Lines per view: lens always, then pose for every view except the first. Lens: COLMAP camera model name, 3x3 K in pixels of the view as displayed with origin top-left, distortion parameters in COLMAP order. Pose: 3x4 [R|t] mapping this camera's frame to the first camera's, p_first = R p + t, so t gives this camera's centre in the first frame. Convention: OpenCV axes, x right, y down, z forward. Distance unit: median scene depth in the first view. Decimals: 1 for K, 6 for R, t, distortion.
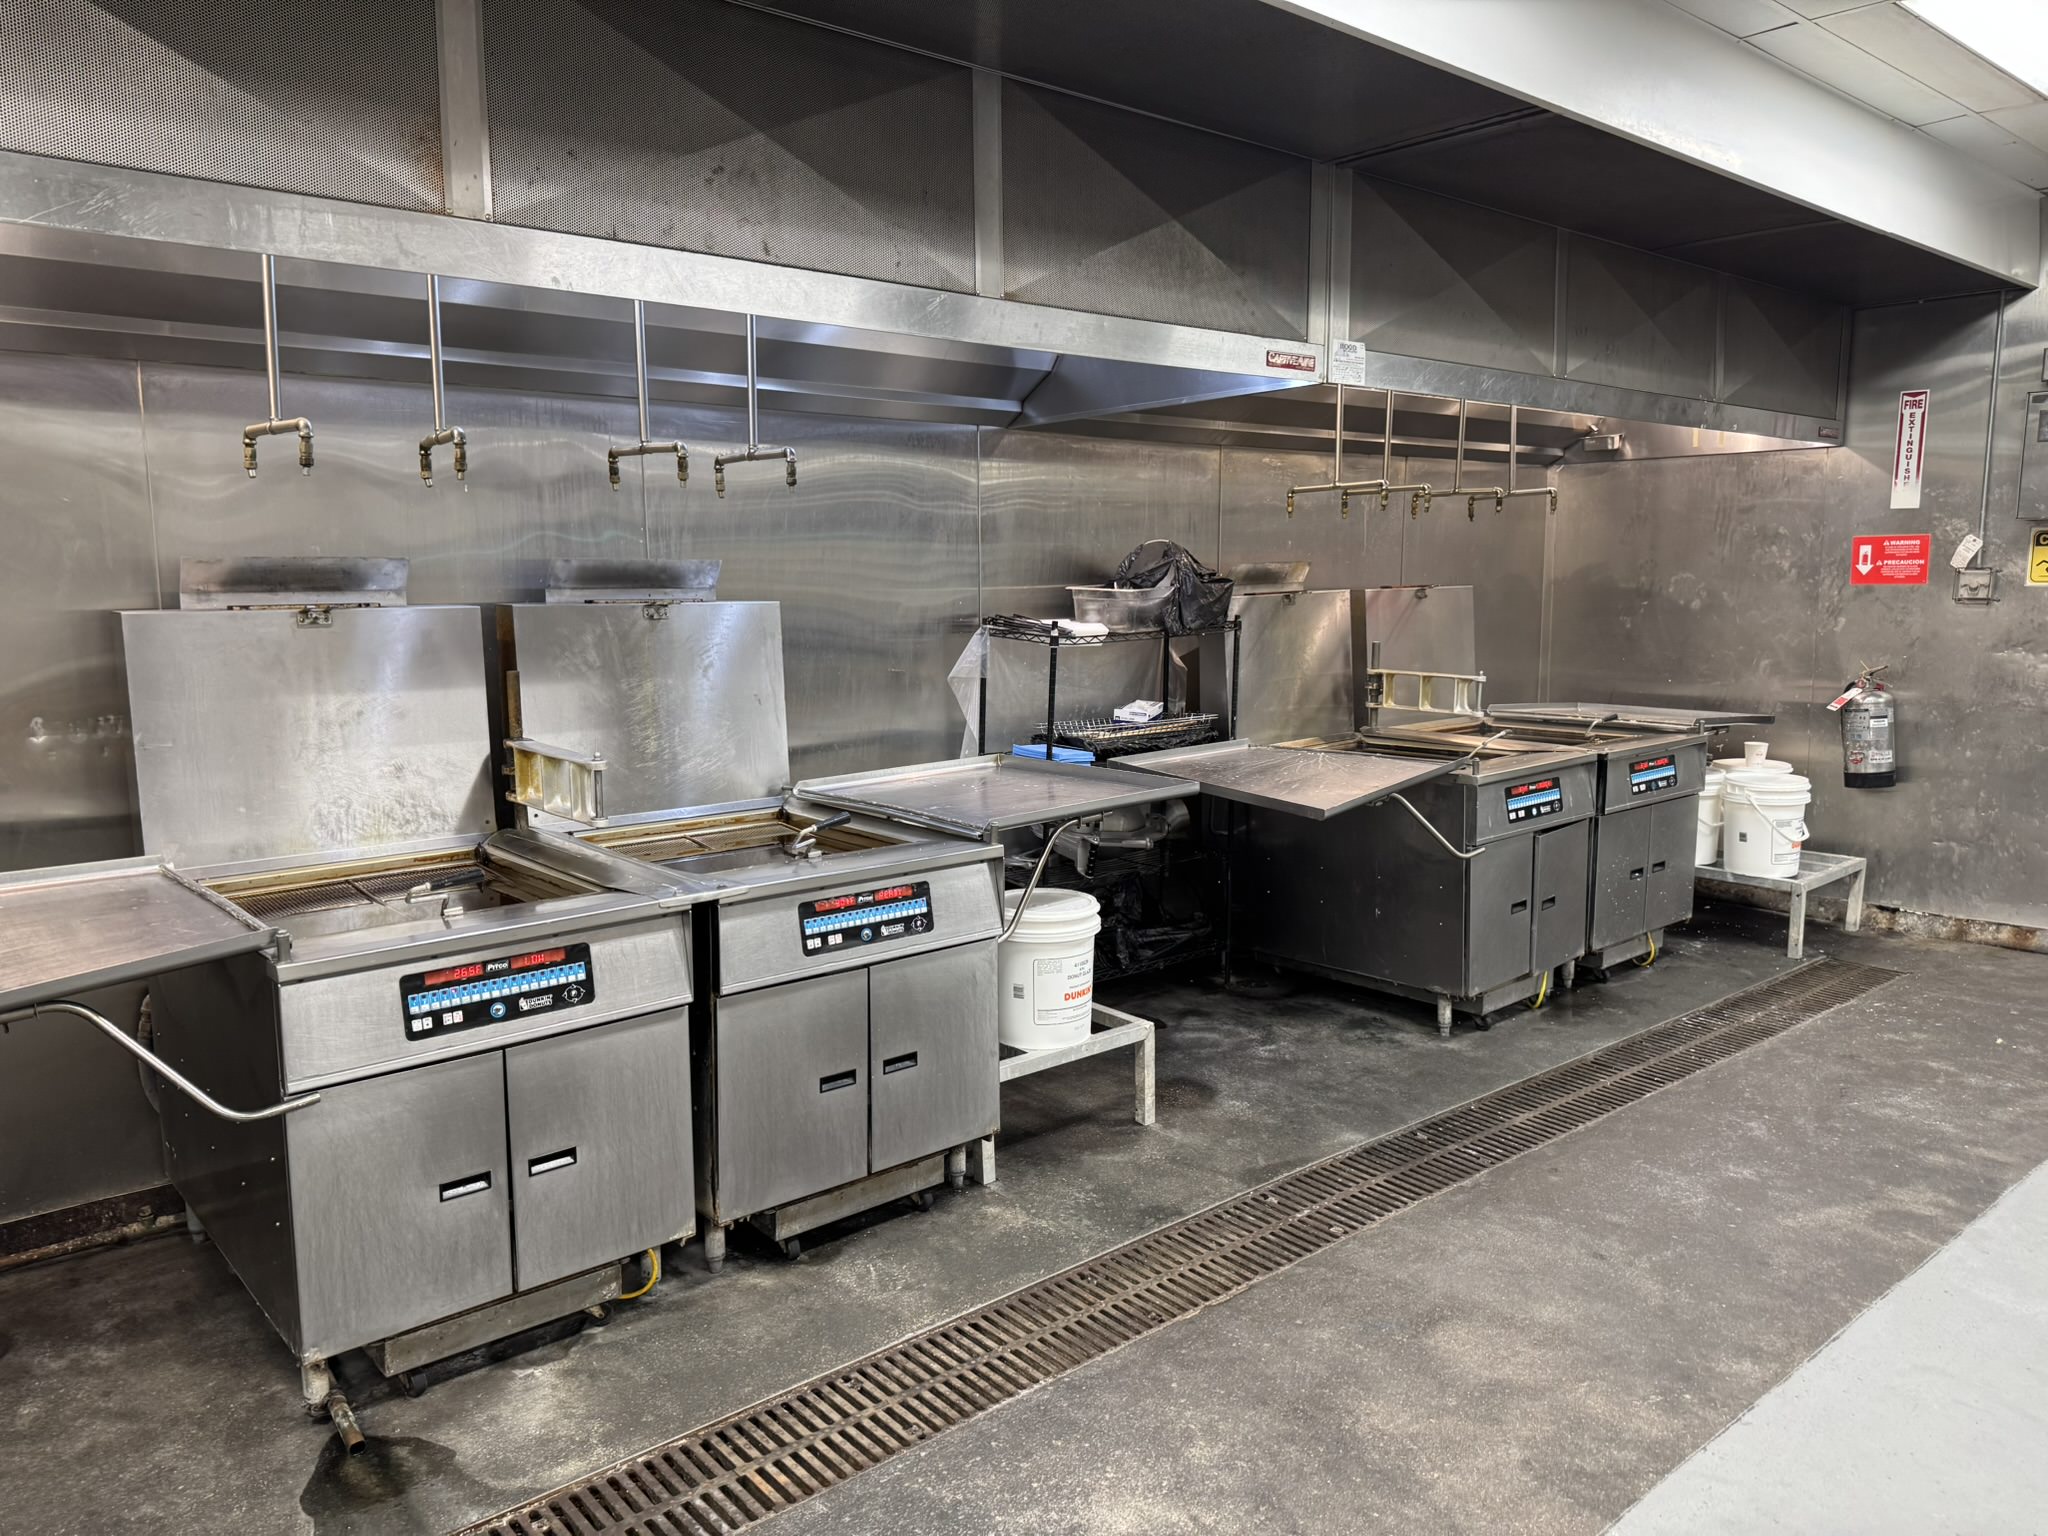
lens RADIAL K [[1460.1, 0, 1023.3], [0, 1460.1, 771.0], [0, 0, 1]] dist [0.037852, -0.045191]
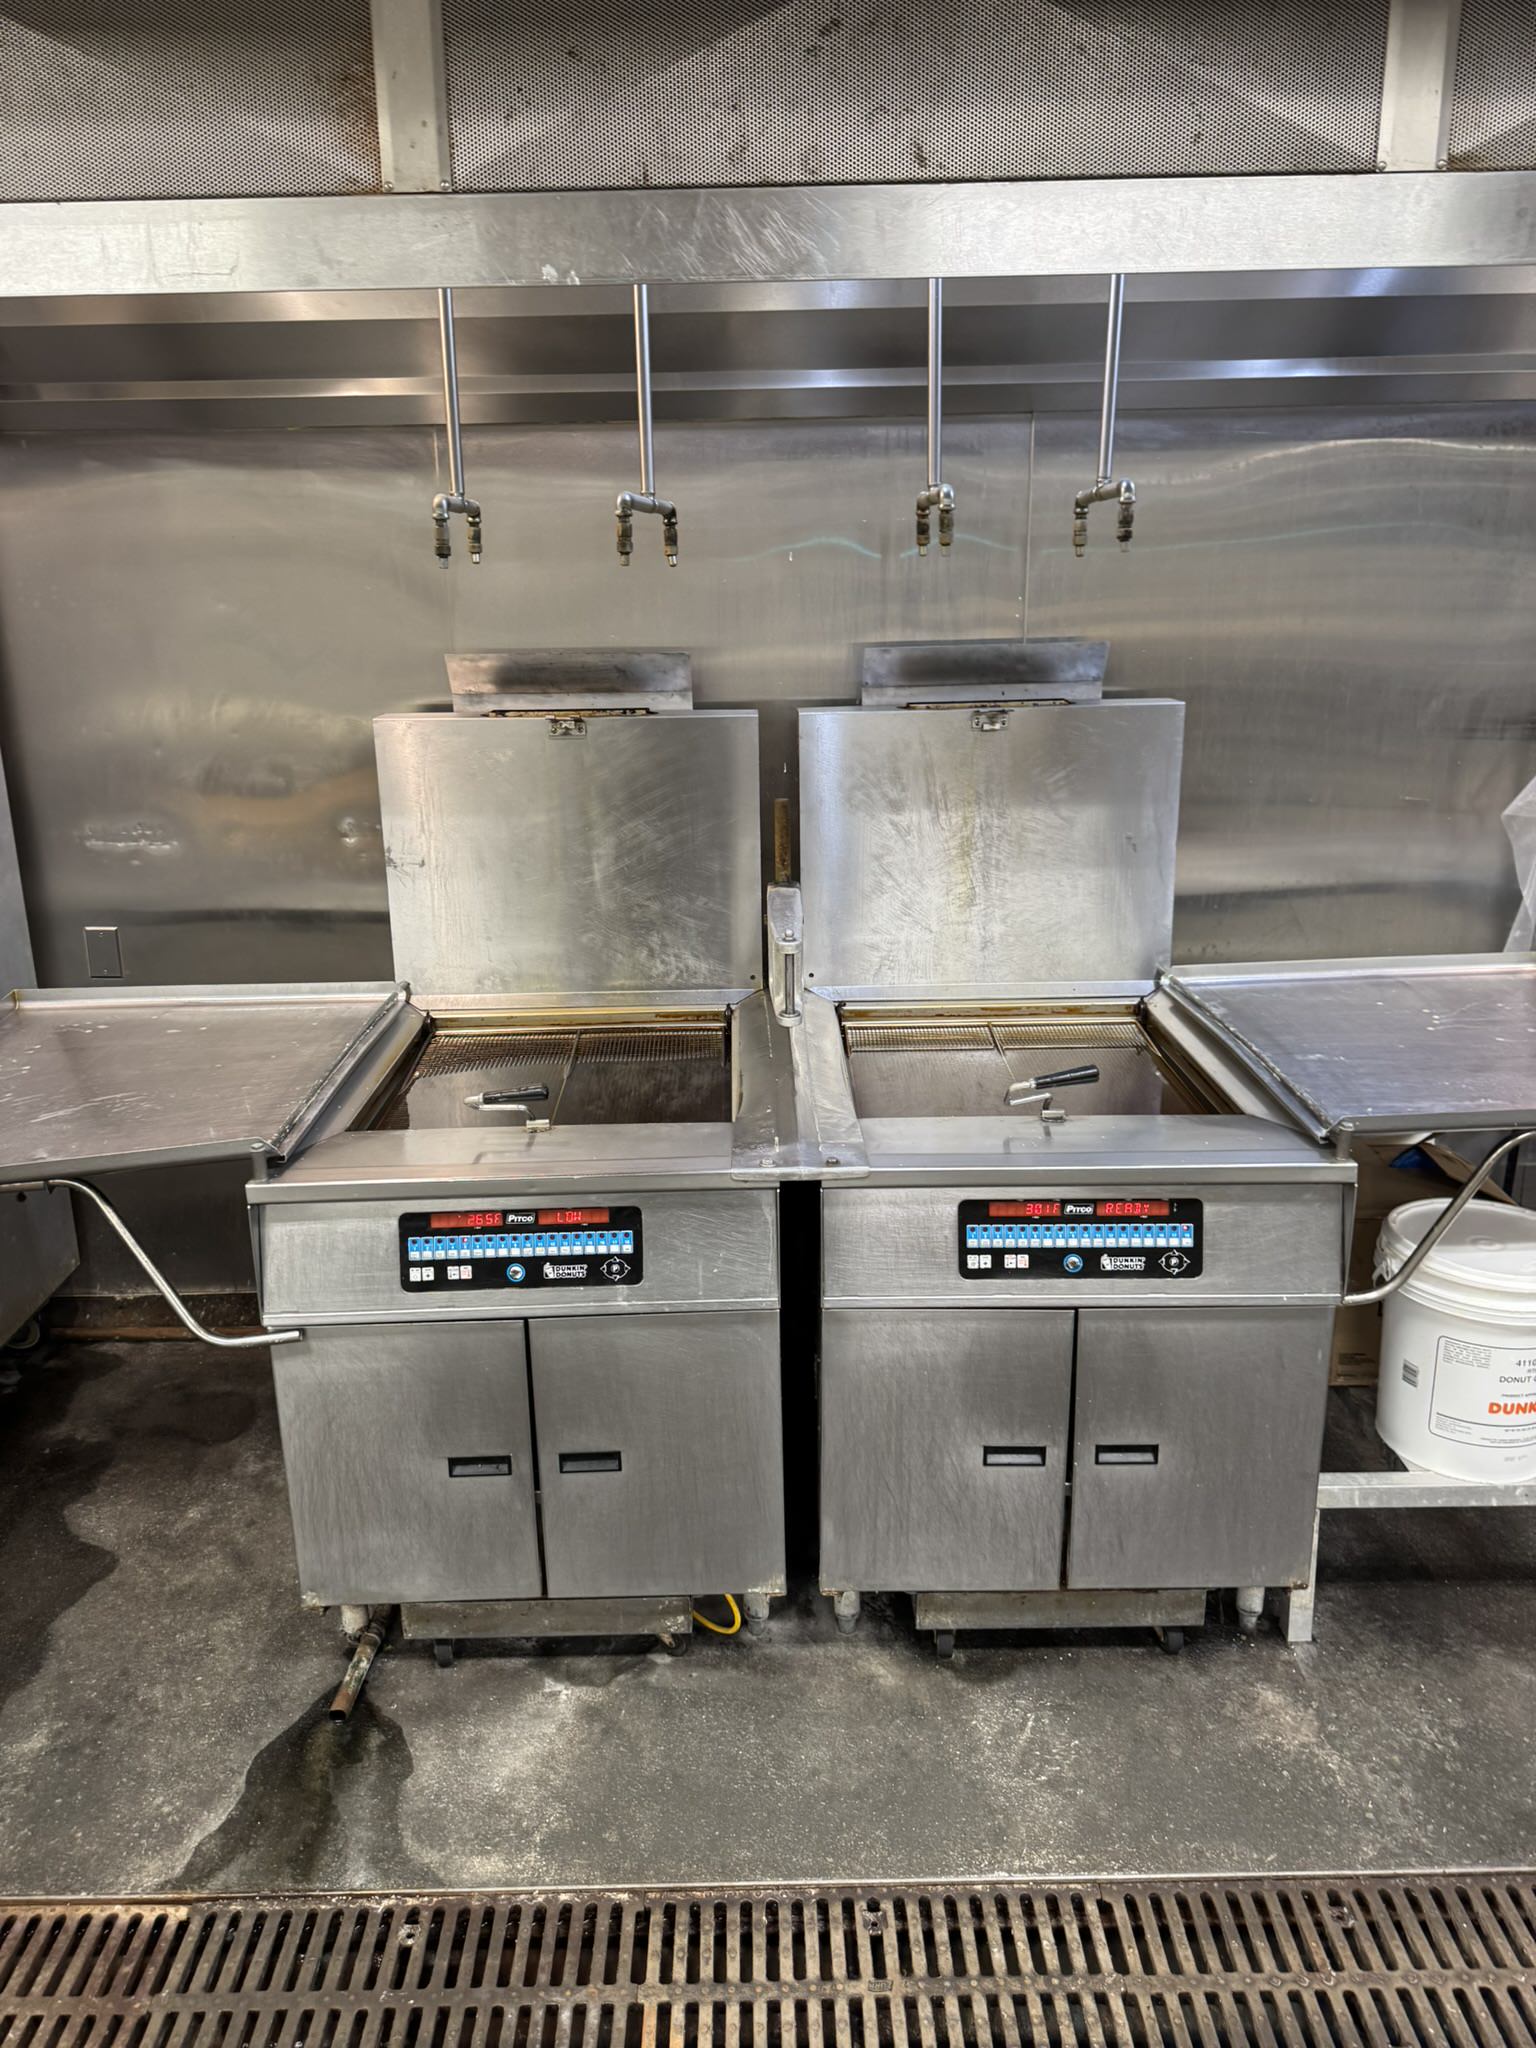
lens RADIAL K [[1460.1, 0, 756.1], [0, 1460.1, 1014.0], [0, 0, 1]] dist [0.037852, -0.045191]
pose [[0.761058, 0.170921, -0.625761, 0.203292], [-0.073595, 0.981185, 0.178495, -0.120446], [0.644496, -0.089793, 0.759317, 0.485340]]
